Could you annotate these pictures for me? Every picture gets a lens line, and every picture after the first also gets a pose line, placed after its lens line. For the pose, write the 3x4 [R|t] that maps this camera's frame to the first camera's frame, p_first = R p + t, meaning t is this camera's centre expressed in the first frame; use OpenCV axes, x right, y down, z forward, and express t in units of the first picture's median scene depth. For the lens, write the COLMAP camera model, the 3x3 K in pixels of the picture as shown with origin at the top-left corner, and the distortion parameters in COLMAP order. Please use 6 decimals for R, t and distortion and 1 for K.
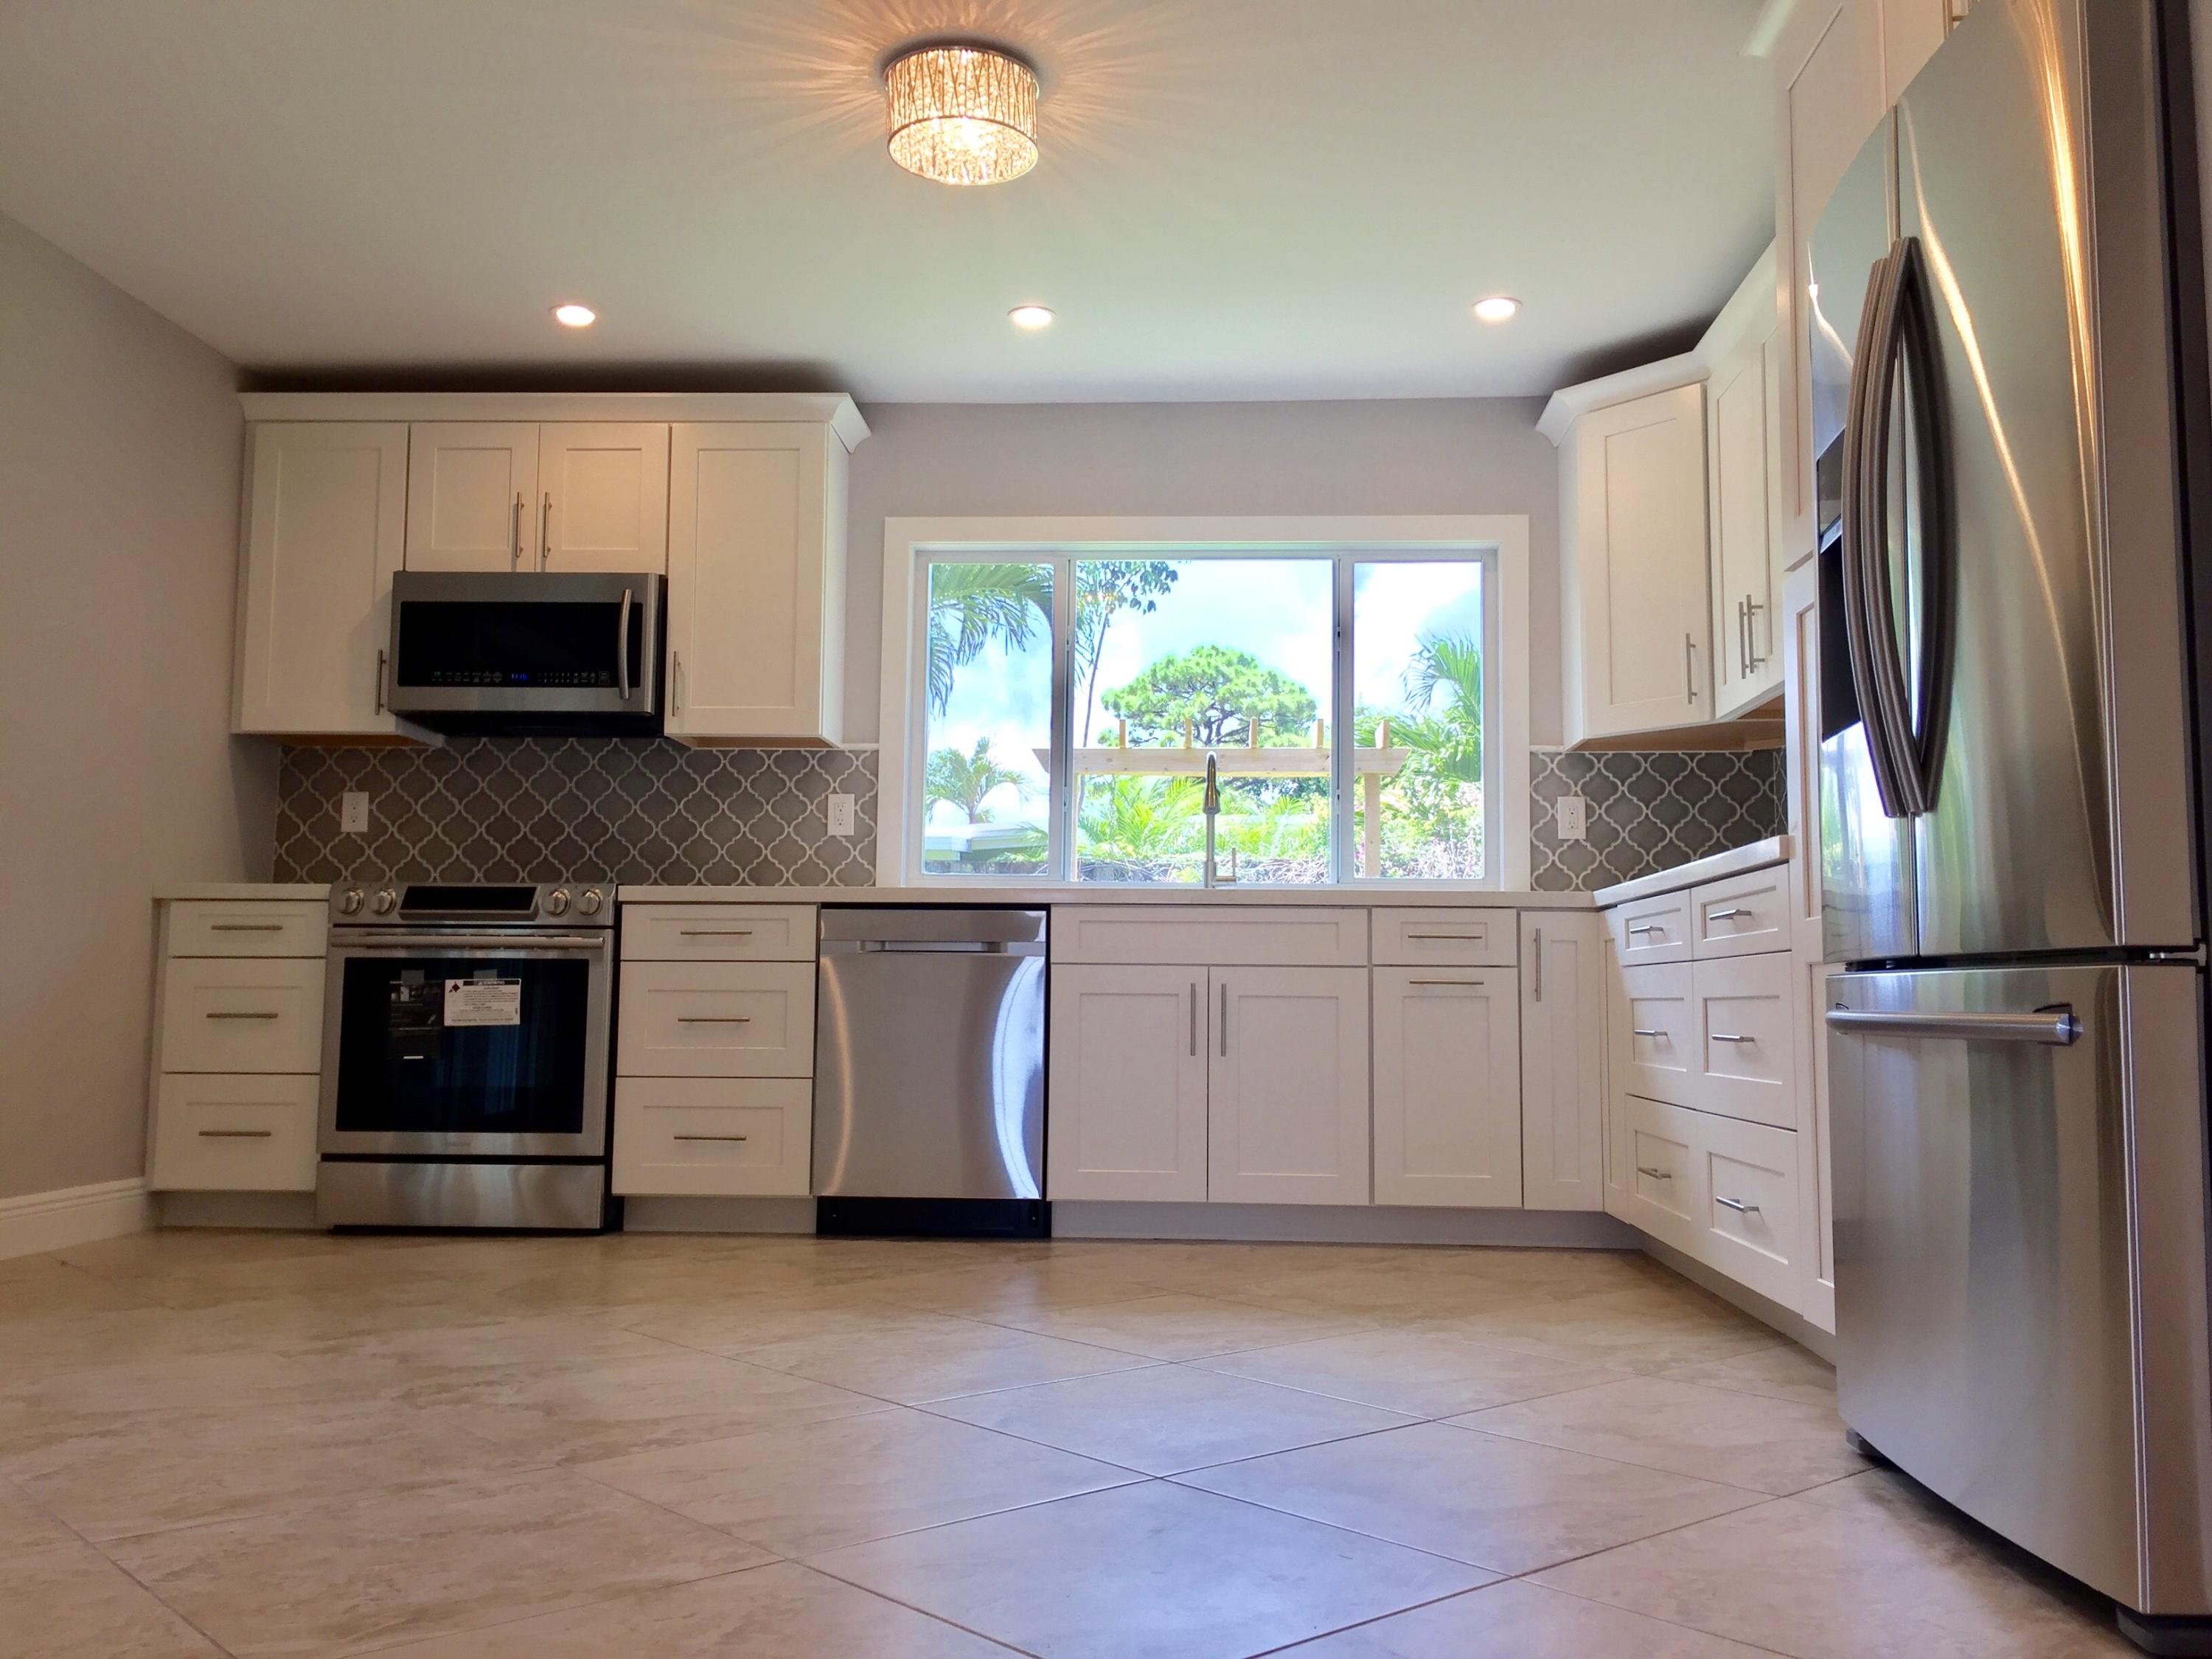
lens RADIAL K [[1902.3, 0, 1106.8], [0, 1902.3, 820.4], [0, 0, 1]] dist [0.090323, -0.111581]
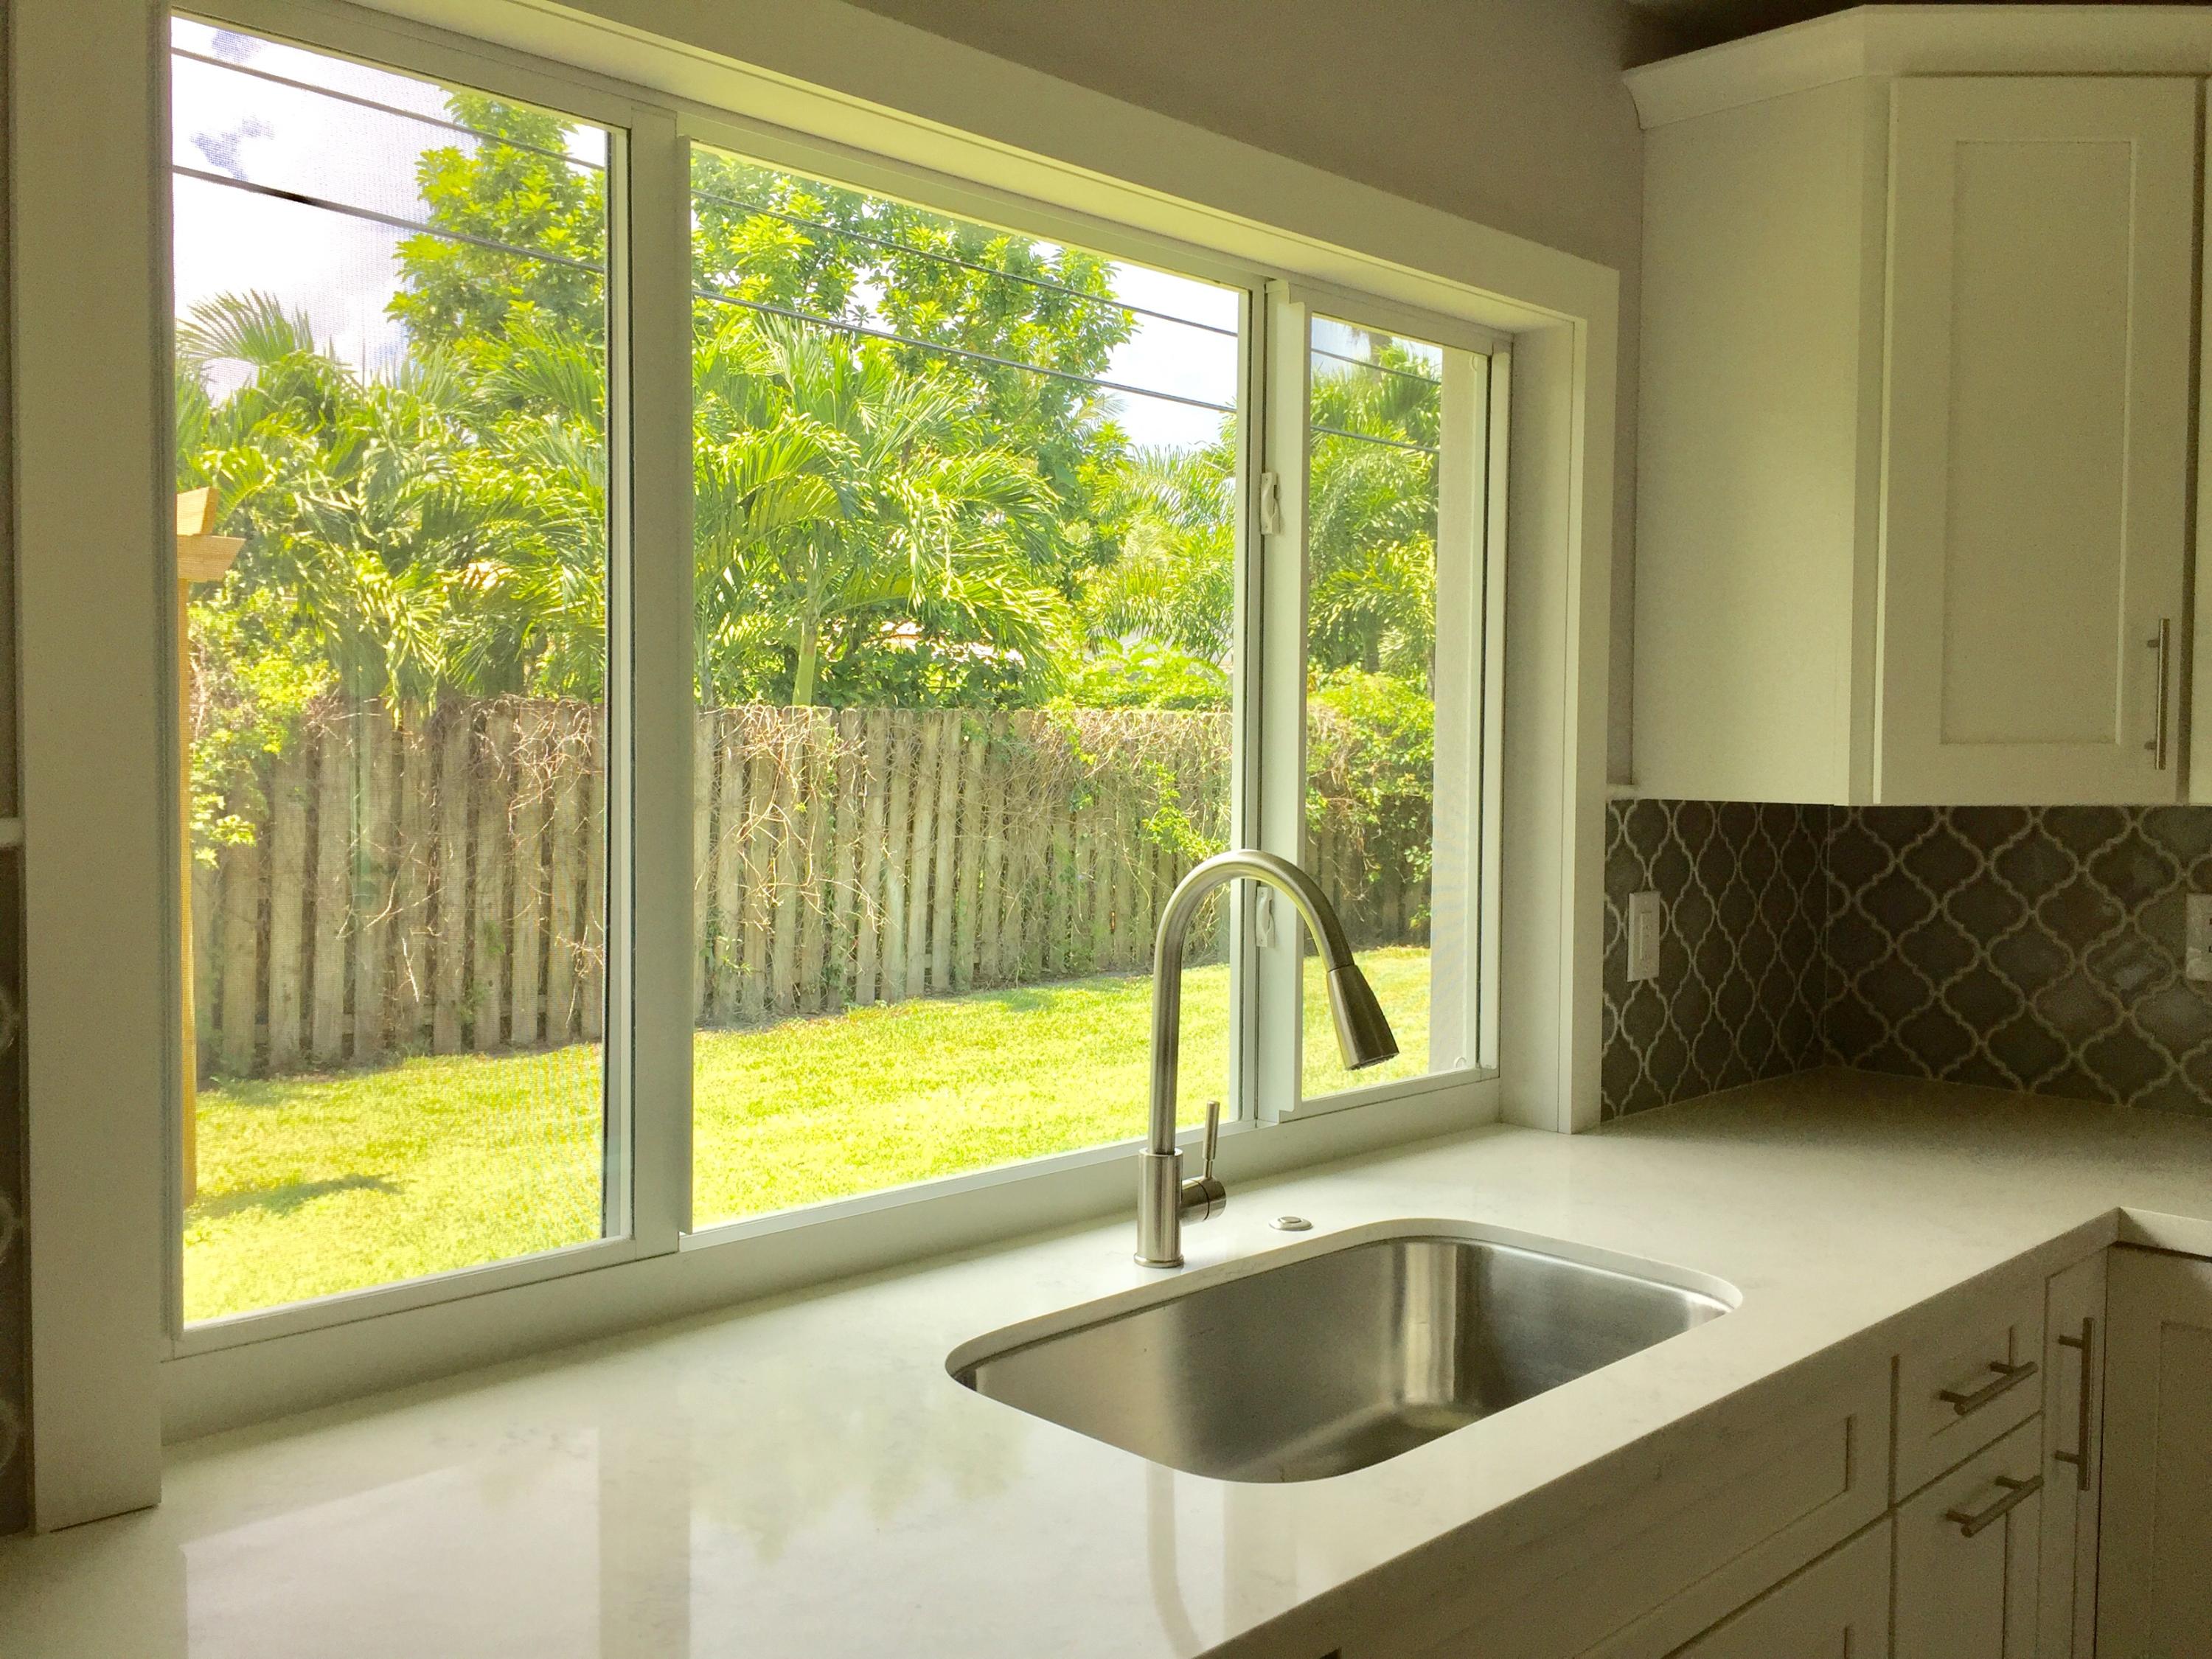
lens RADIAL K [[1902.3, 0, 1119.0], [0, 1902.3, 822.6], [0, 0, 1]] dist [0.090323, -0.111581]
pose [[0.660864, -0.037045, 0.749590, -0.220451], [-0.071486, 0.991133, 0.112007, -0.080093], [-0.747093, -0.127607, 0.652356, 0.850876]]
